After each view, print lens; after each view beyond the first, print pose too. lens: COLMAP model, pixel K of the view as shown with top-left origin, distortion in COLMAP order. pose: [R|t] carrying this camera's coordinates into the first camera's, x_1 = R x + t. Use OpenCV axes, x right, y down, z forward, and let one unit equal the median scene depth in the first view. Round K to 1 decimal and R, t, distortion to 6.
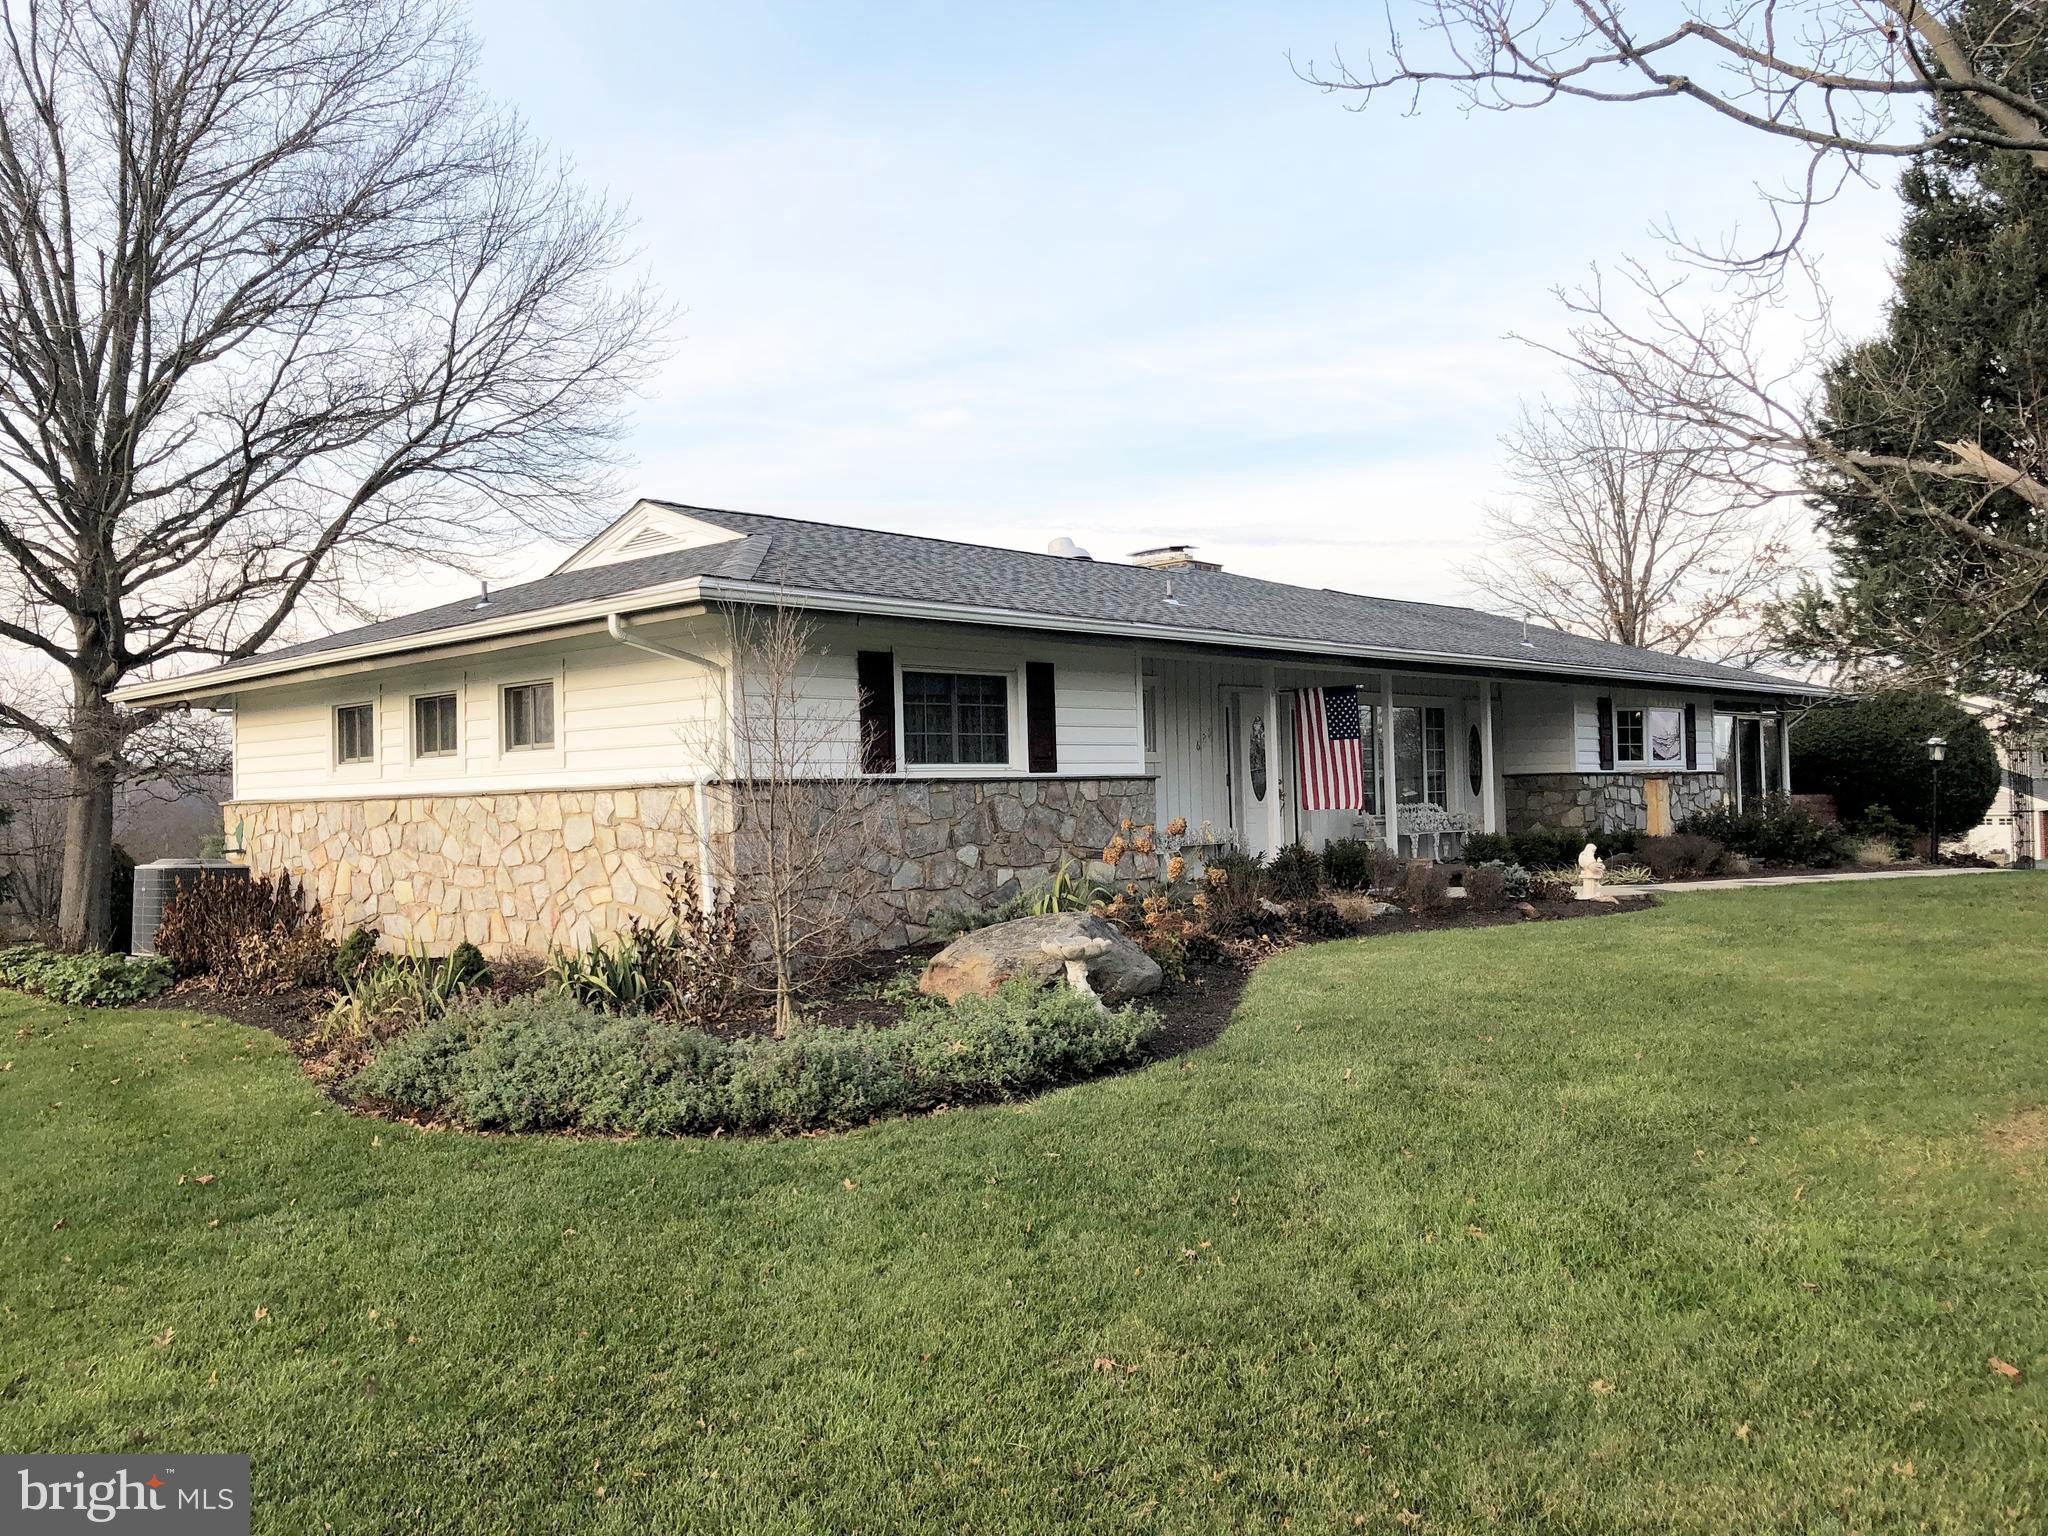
lens RADIAL K [[1670.8, 0, 1024.0], [0, 1670.8, 768.0], [0, 0, 1]] dist [-0.006606, 0.013594]
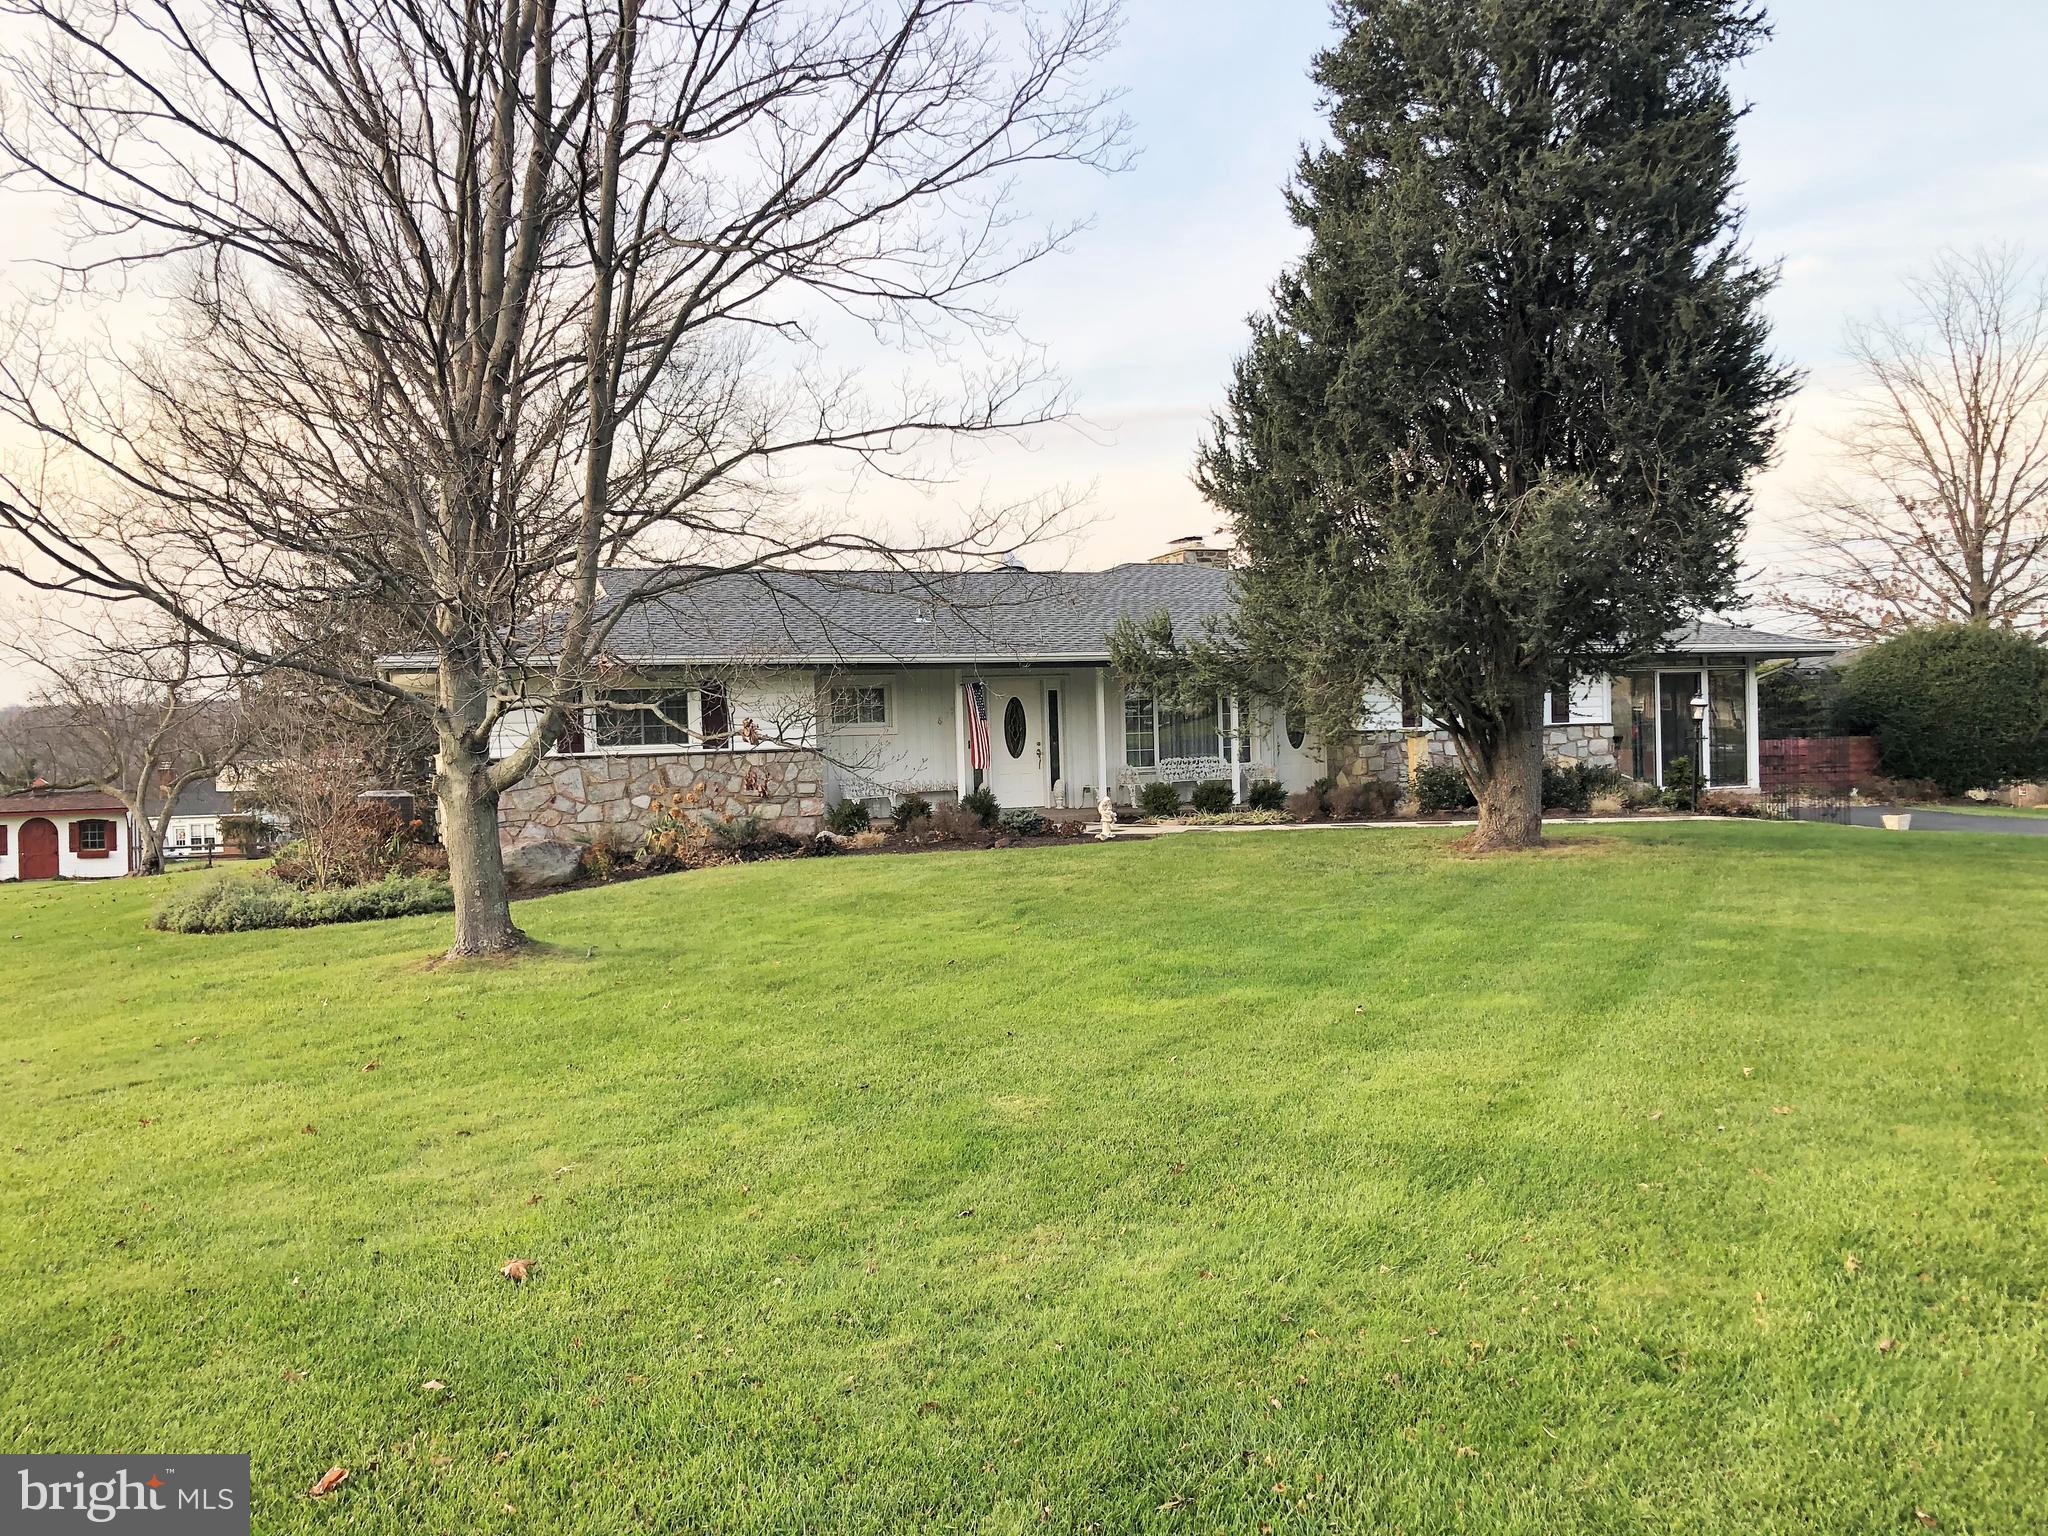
lens RADIAL K [[1670.8, 0, 1024.0], [0, 1670.8, 768.0], [0, 0, 1]] dist [-0.006606, 0.013594]
pose [[0.821601, -0.007777, -0.570009, 1.205999], [0.029010, 0.999182, 0.028181, -0.015532], [0.569324, -0.039690, 0.821155, -0.121188]]
